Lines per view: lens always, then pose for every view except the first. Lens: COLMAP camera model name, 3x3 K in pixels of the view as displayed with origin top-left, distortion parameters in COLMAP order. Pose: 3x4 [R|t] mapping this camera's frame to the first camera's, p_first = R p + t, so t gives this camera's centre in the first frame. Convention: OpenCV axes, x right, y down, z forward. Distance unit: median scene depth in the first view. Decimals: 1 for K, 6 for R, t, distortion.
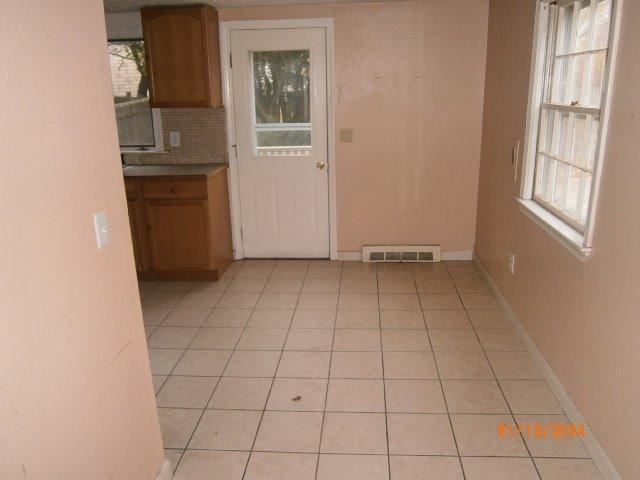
lens RADIAL K [[514.3, 0, 320.0], [0, 514.3, 240.0], [0, 0, 1]] dist [-0.006757, -0.004984]
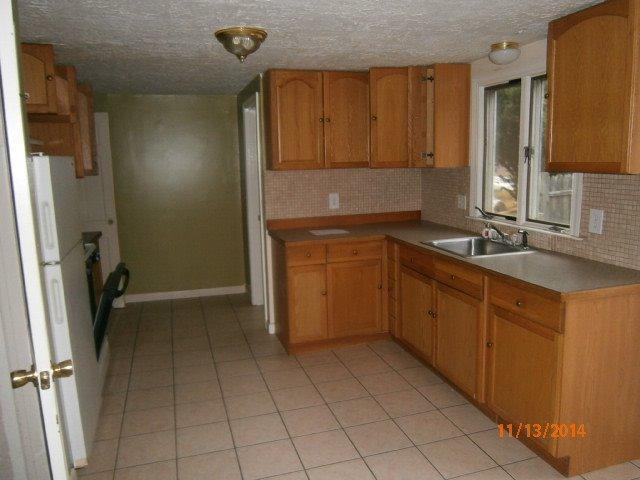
lens RADIAL K [[514.3, 0, 320.0], [0, 514.3, 240.0], [0, 0, 1]] dist [-0.006757, -0.004984]
pose [[0.363020, 0.162666, -0.917473, 0.164388], [-0.248606, 0.965859, 0.072879, -0.137519], [0.898004, 0.201633, 0.391066, 0.468410]]
